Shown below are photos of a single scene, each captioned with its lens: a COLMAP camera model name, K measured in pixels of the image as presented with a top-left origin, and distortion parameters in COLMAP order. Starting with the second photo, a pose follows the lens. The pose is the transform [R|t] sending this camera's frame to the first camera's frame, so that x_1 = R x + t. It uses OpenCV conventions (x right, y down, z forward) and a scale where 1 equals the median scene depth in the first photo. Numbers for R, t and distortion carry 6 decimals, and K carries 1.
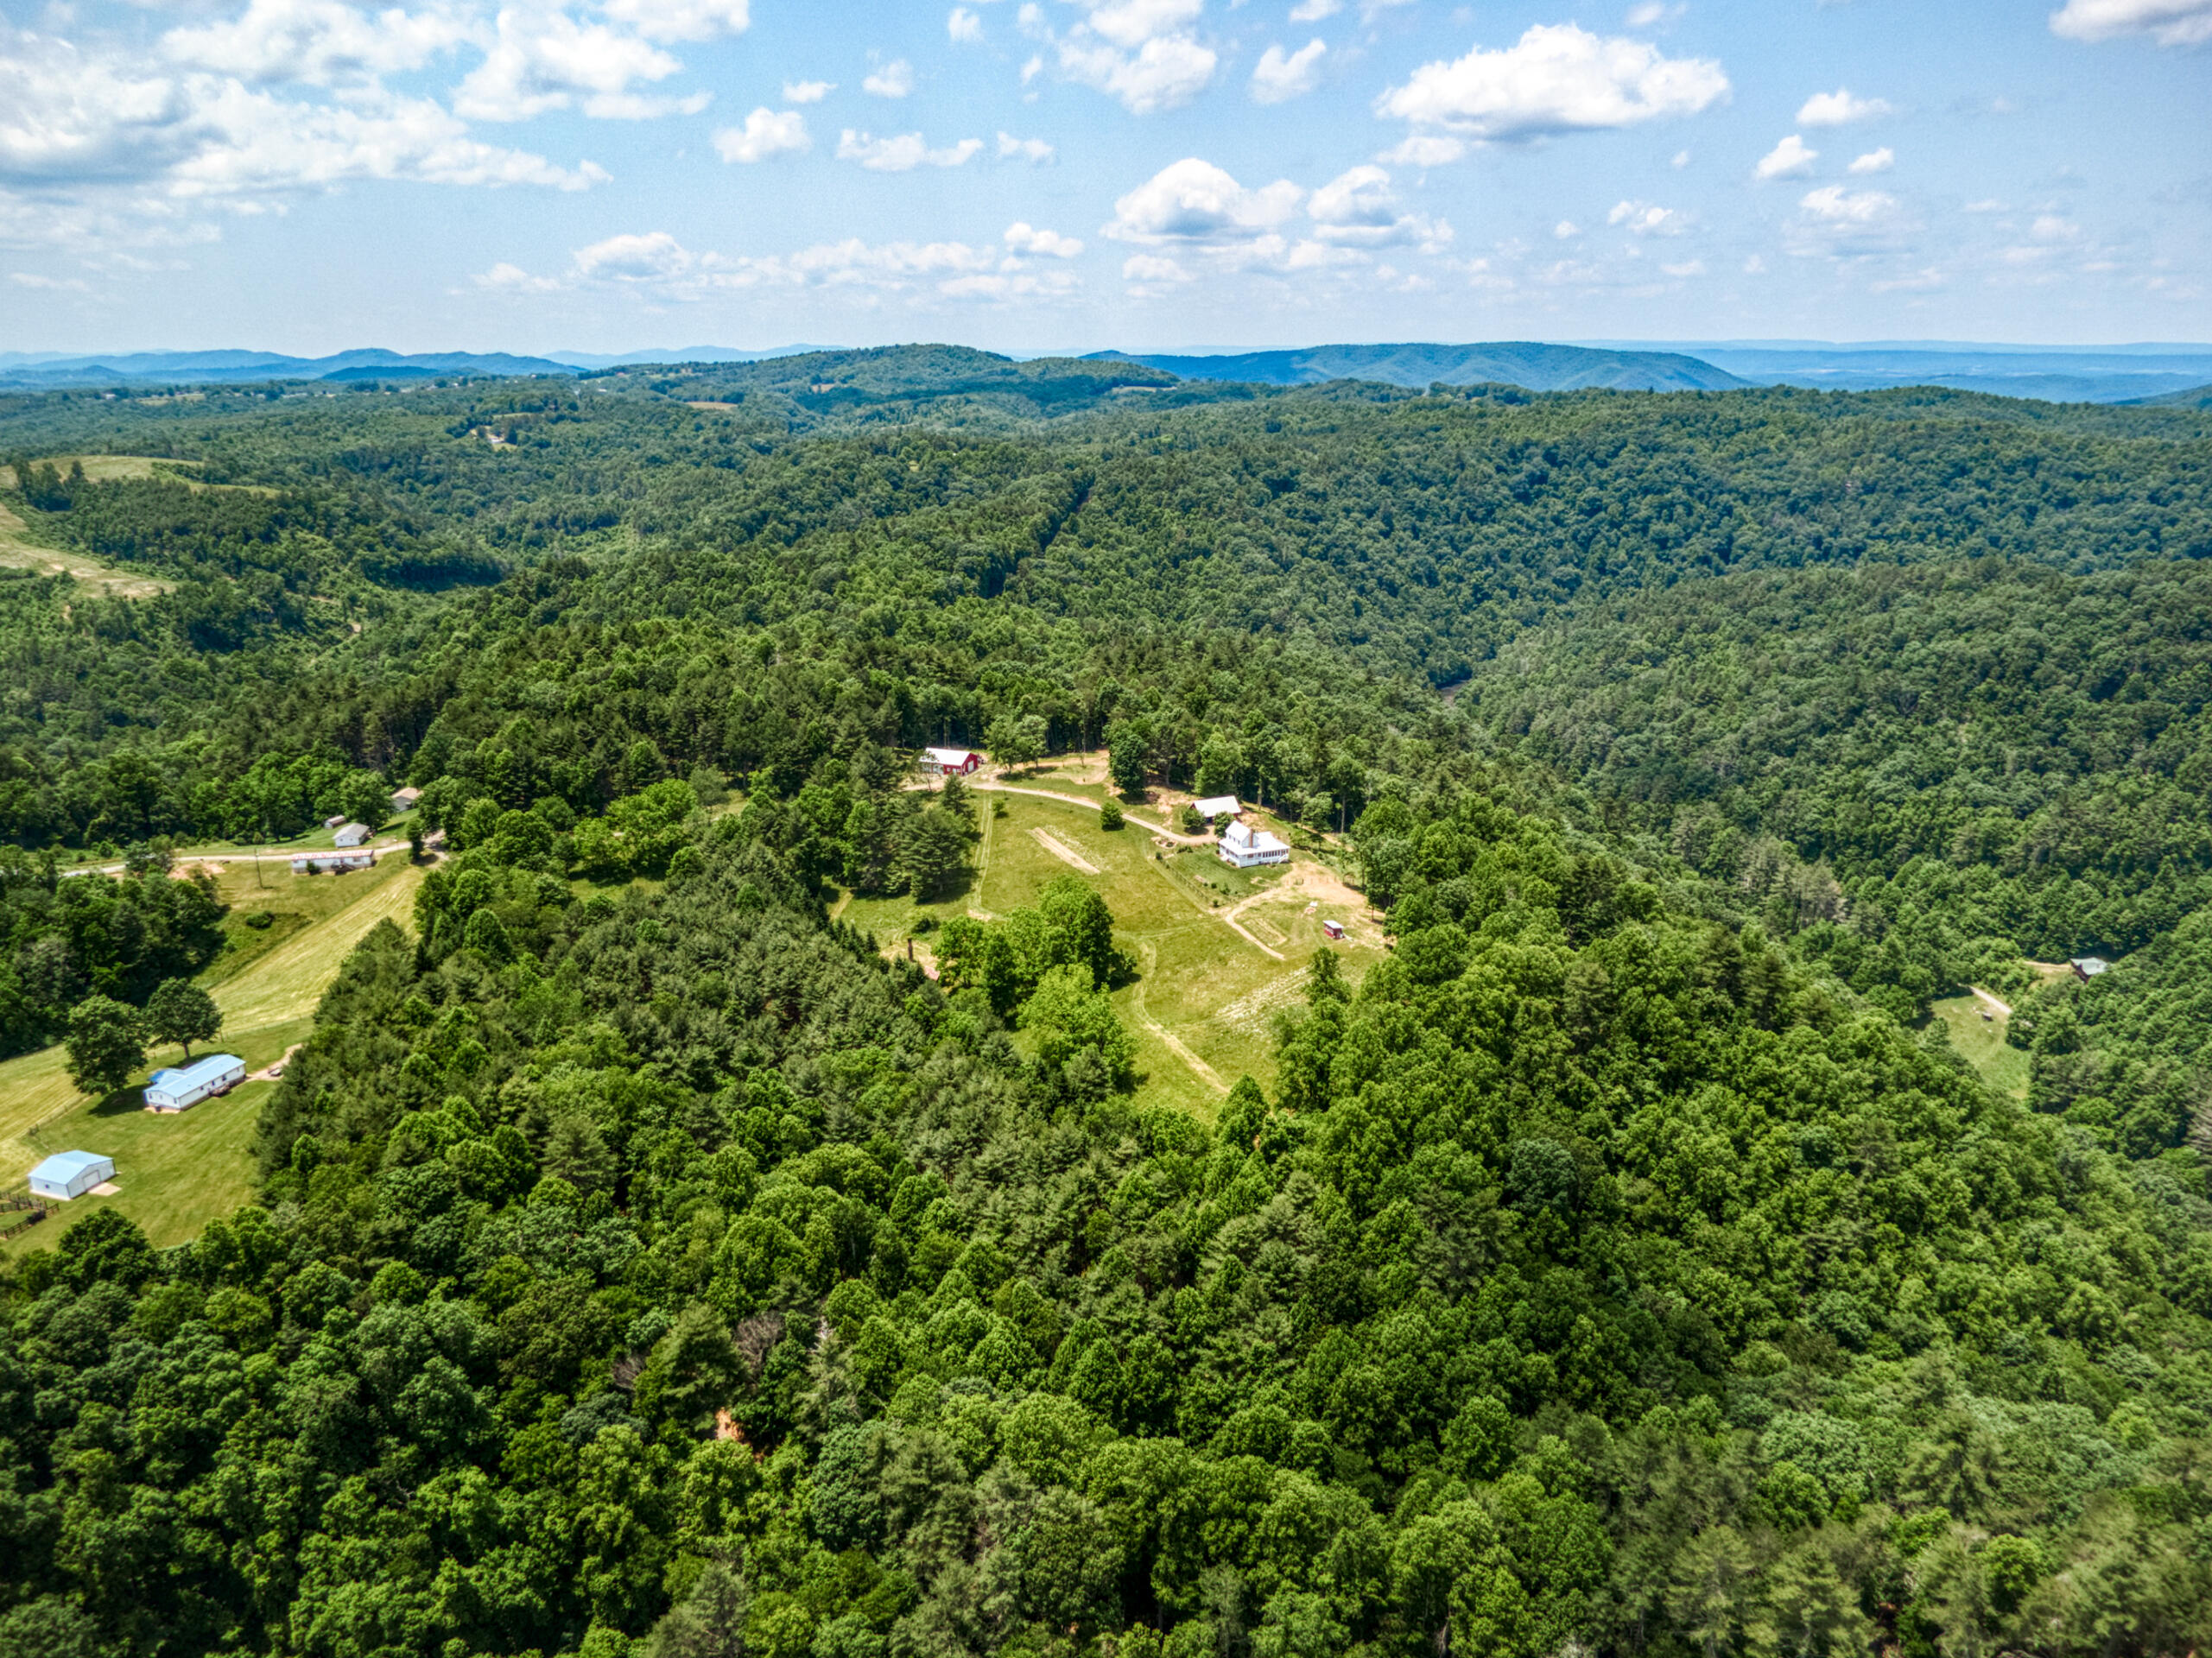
lens RADIAL K [[1507.7, 0, 1106.0], [0, 1507.7, 829.0], [0, 0, 1]] dist [0.057521, -0.128735]
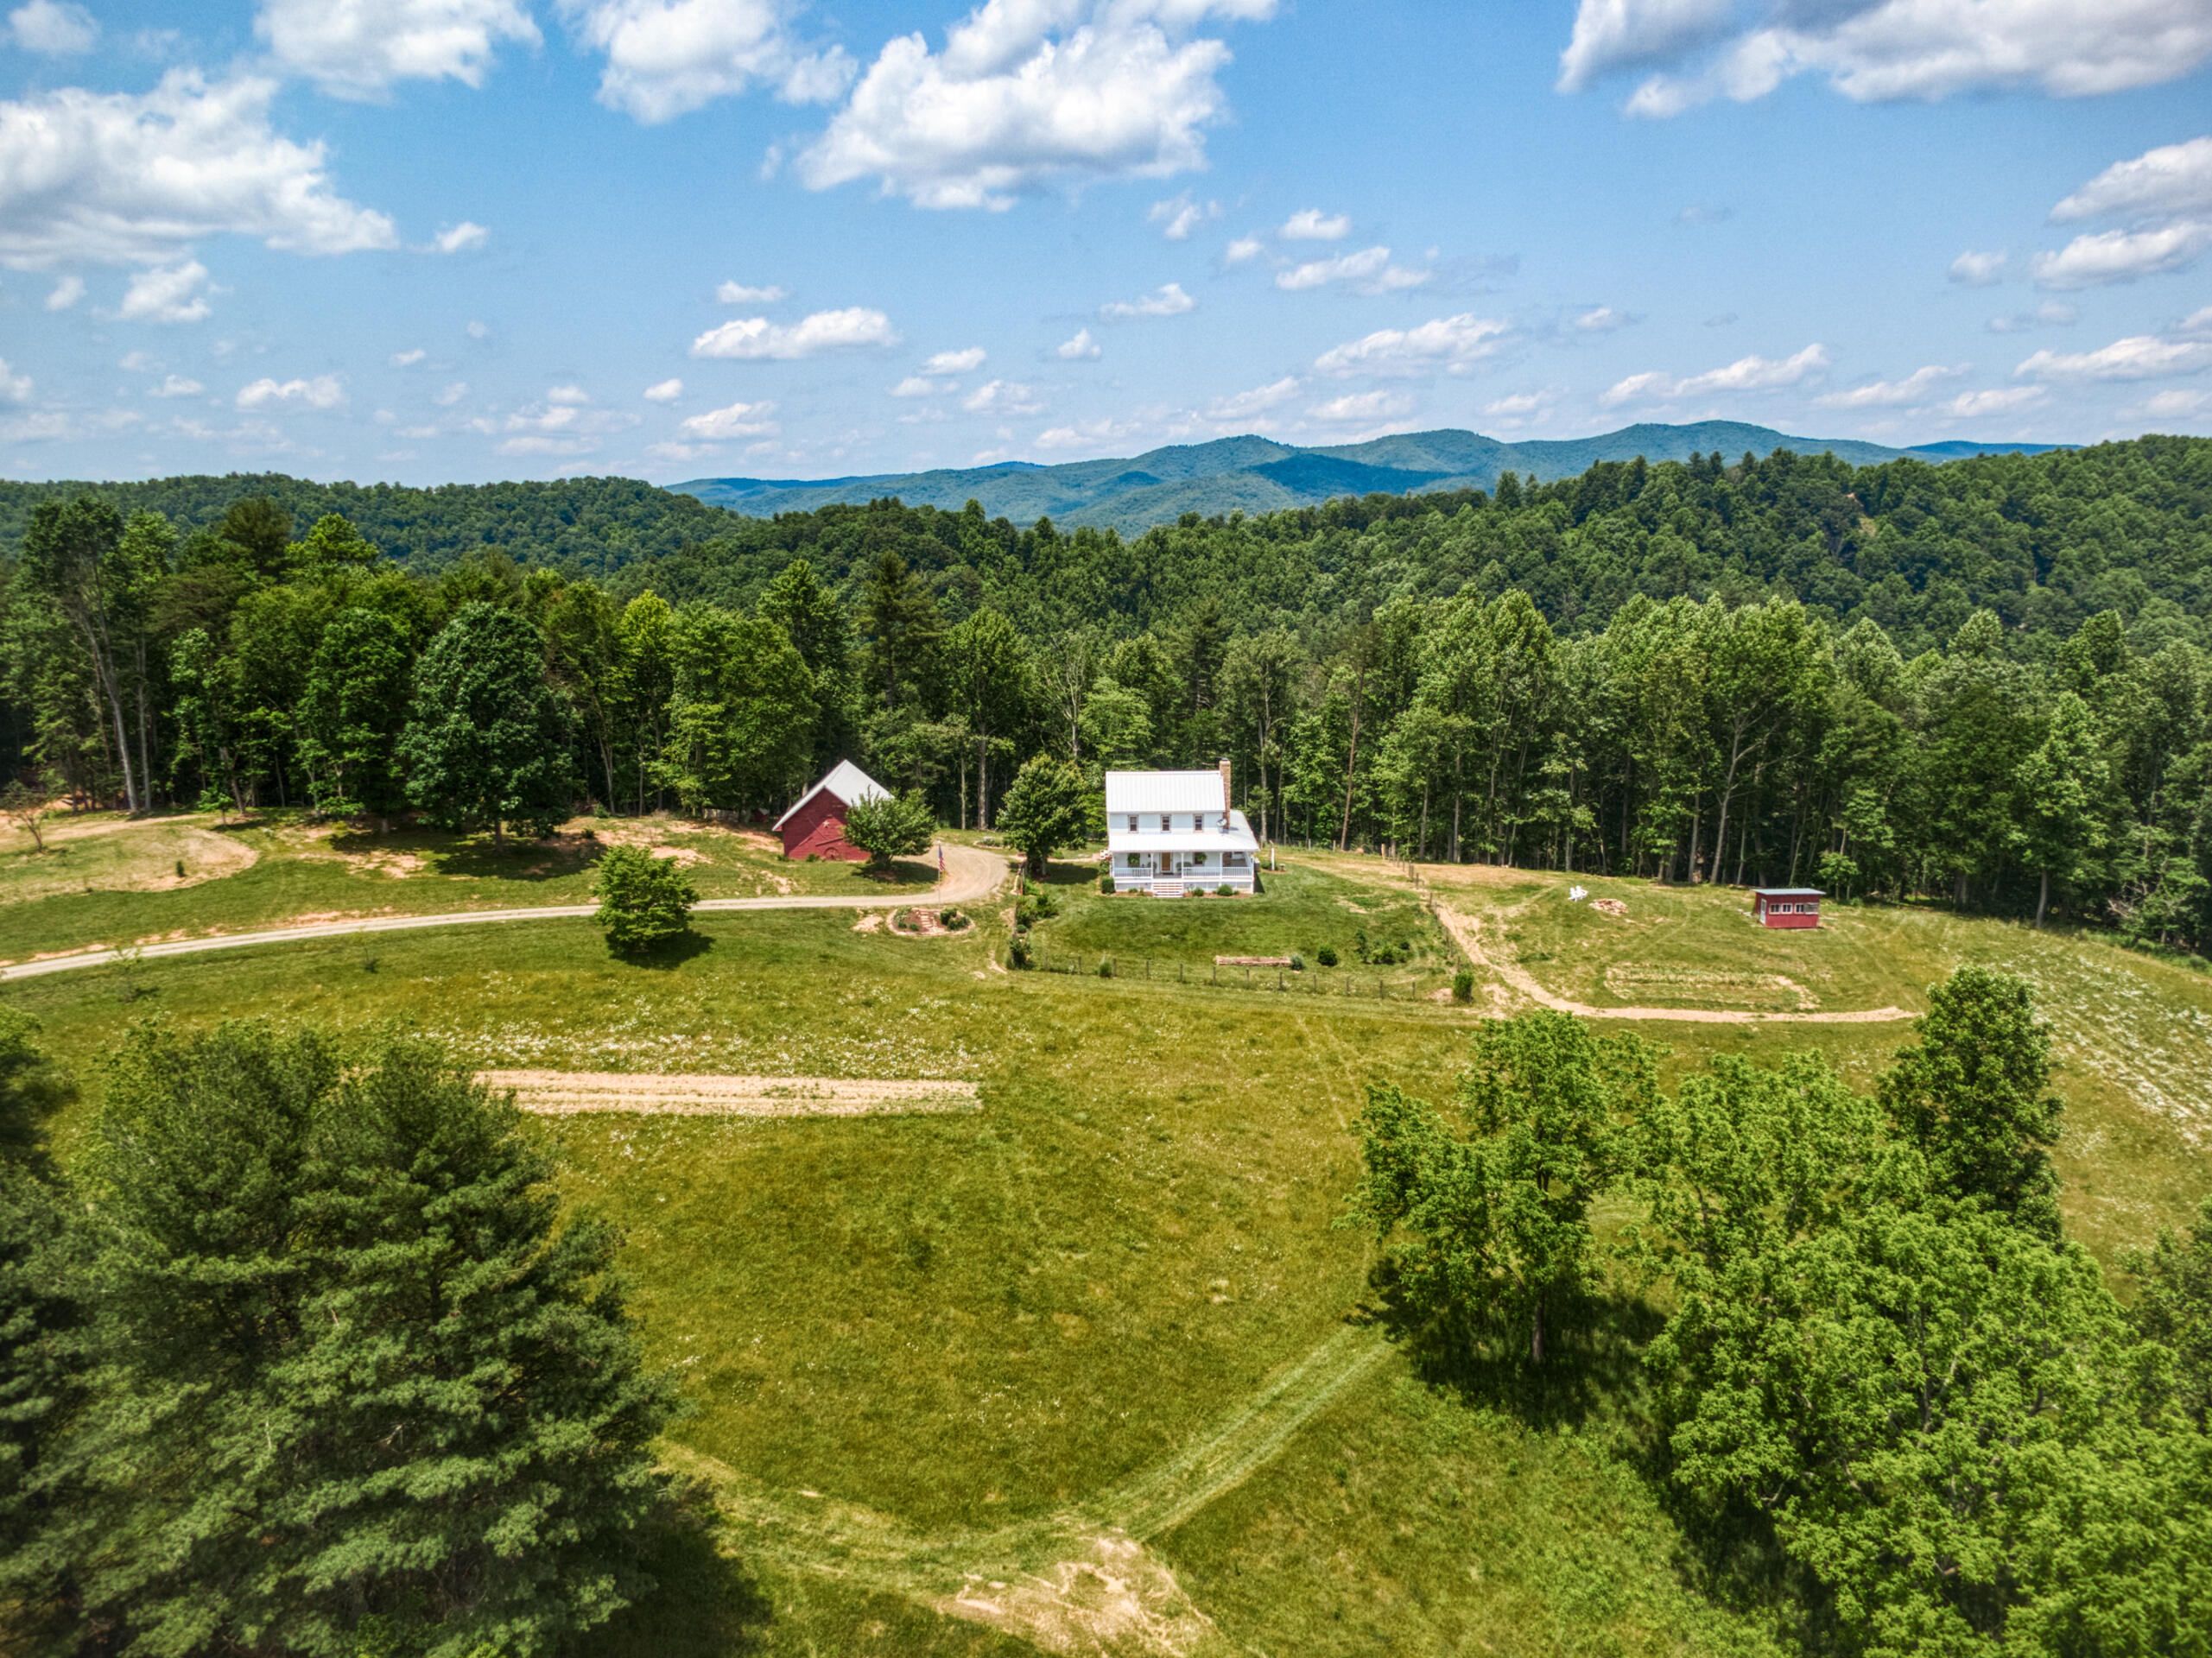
lens RADIAL K [[1515.2, 0, 1111.4], [0, 1515.2, 829.4], [0, 0, 1]] dist [0.025319, -0.079262]
pose [[0.373544, -0.185919, 0.908790, -0.060800], [0.285764, 0.955125, 0.077939, -0.005824], [-0.882498, 0.230586, 0.409911, 0.283689]]
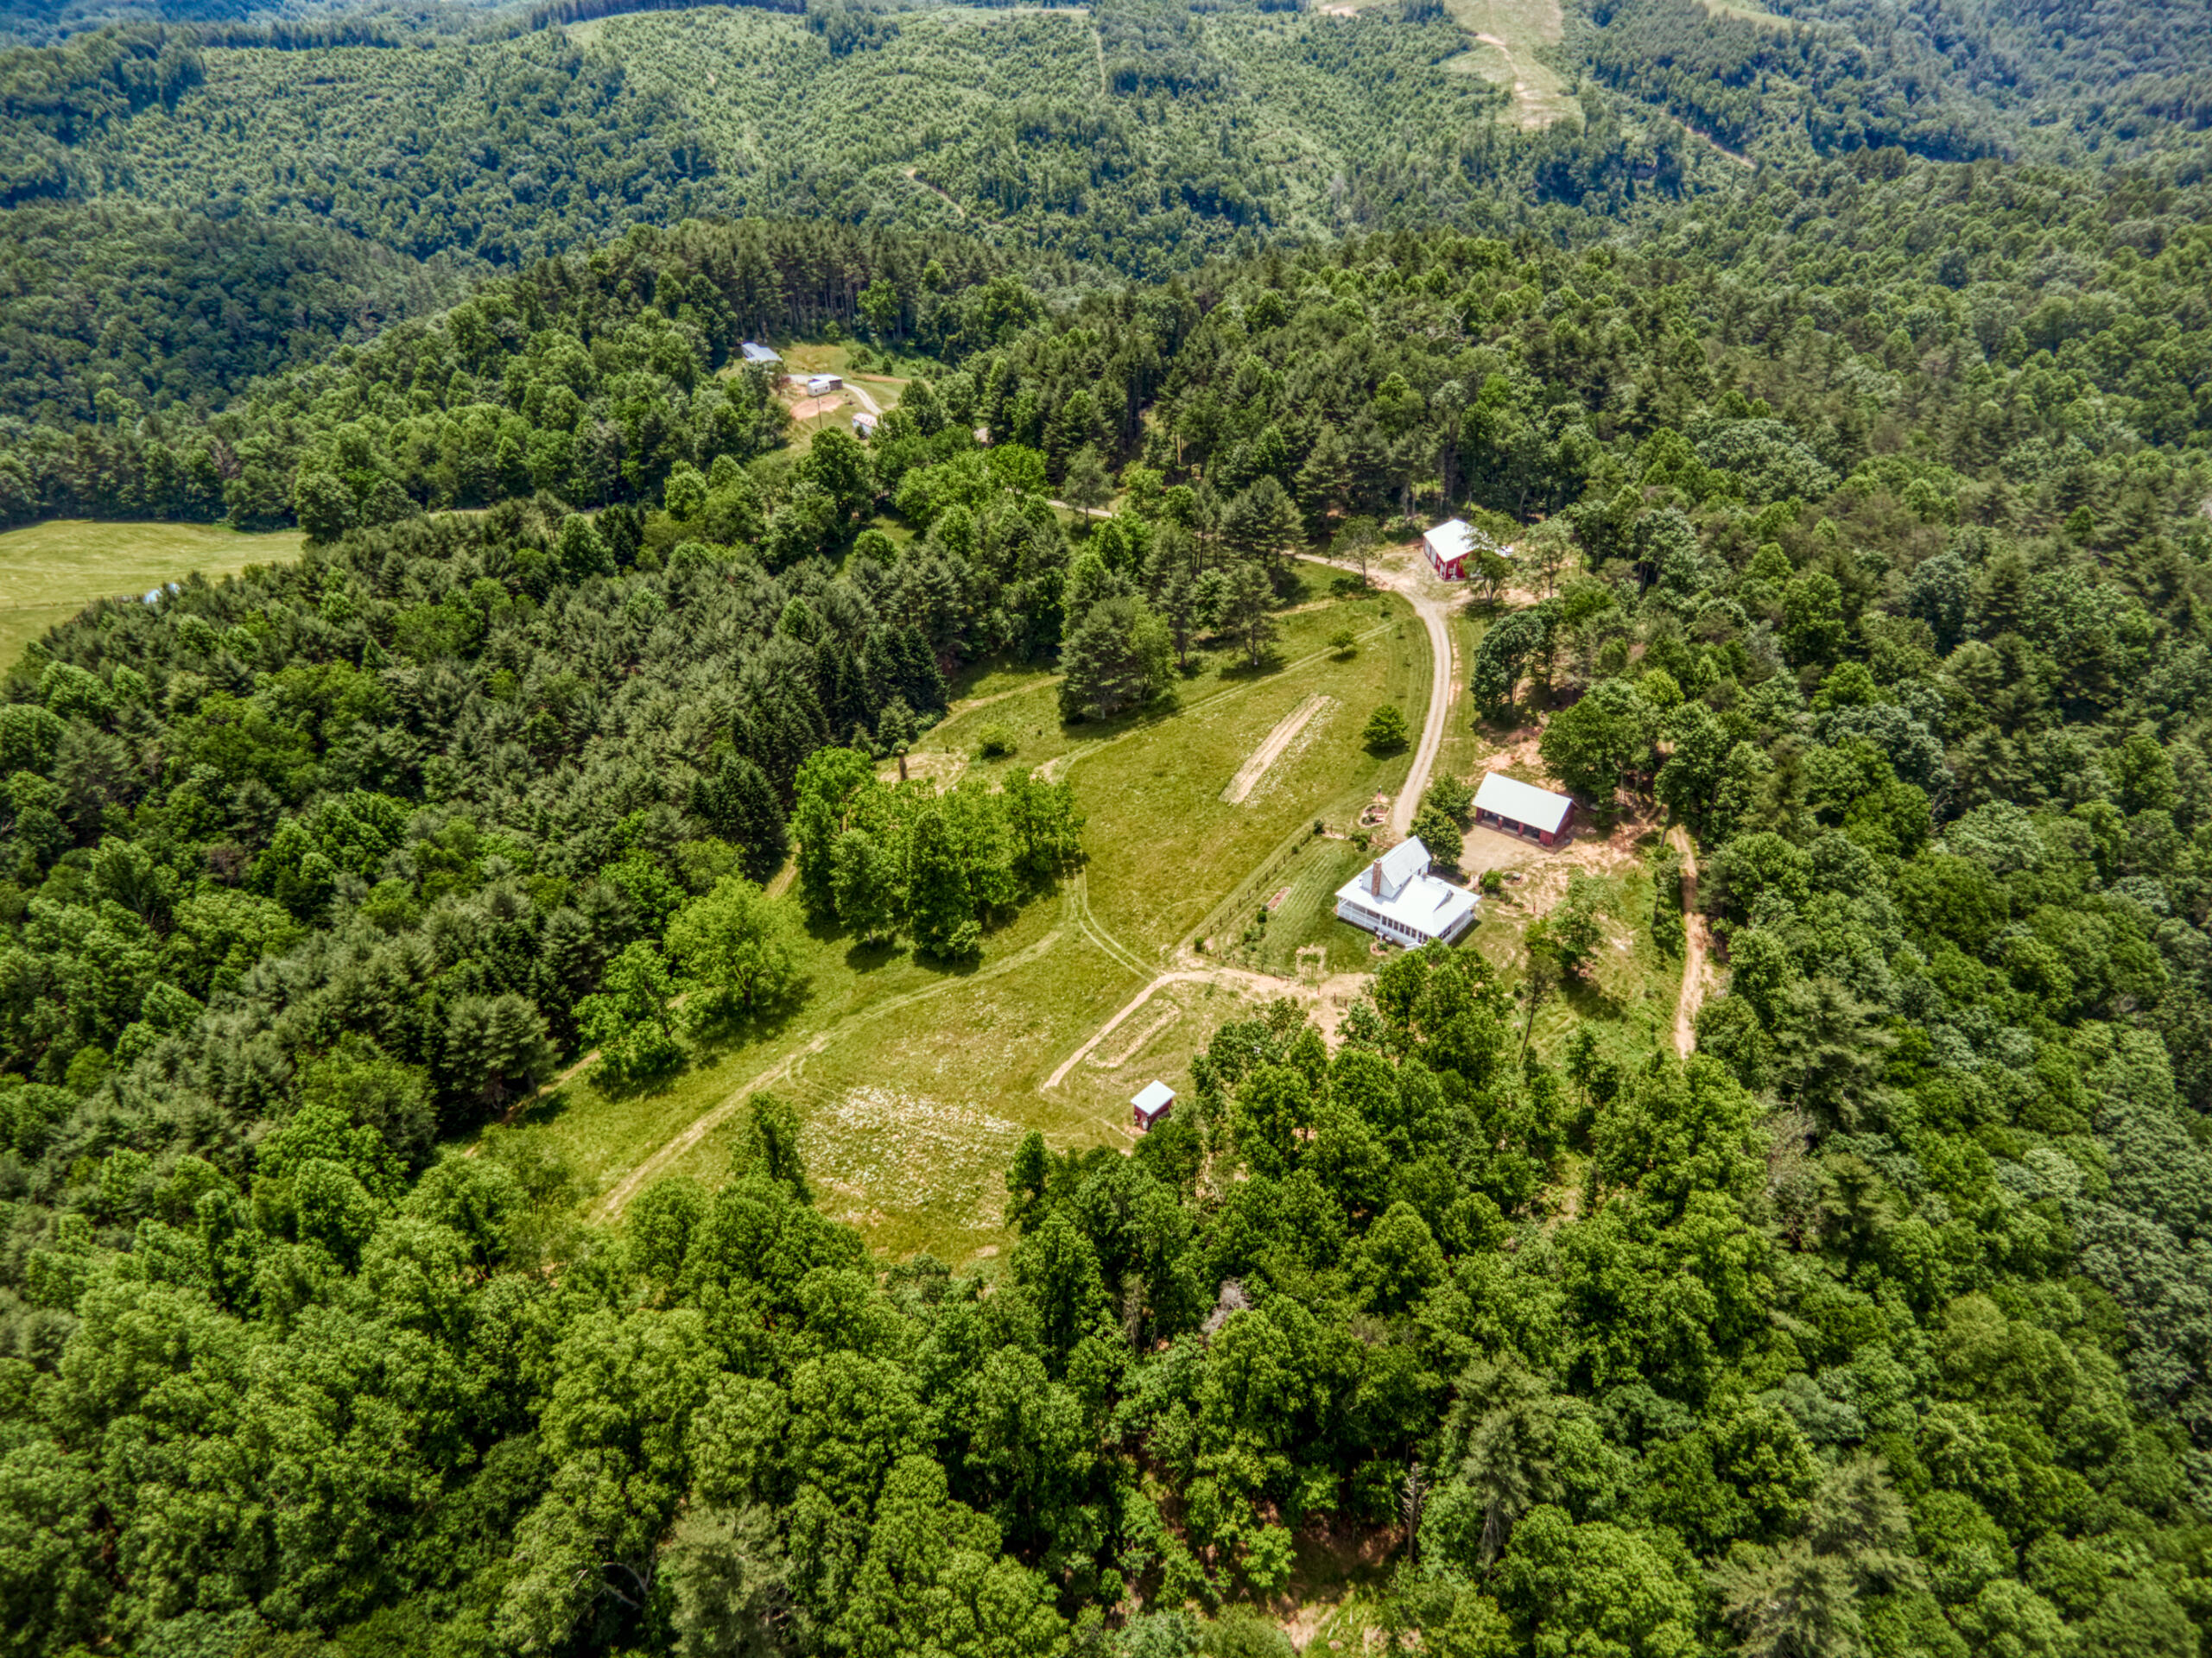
lens RADIAL K [[1515.2, 0, 1111.4], [0, 1515.2, 829.4], [0, 0, 1]] dist [0.025319, -0.079262]
pose [[0.448516, 0.472657, -0.758571, 0.137507], [-0.251083, 0.881181, 0.400597, -0.060172], [0.857783, 0.010790, 0.513899, 0.209518]]
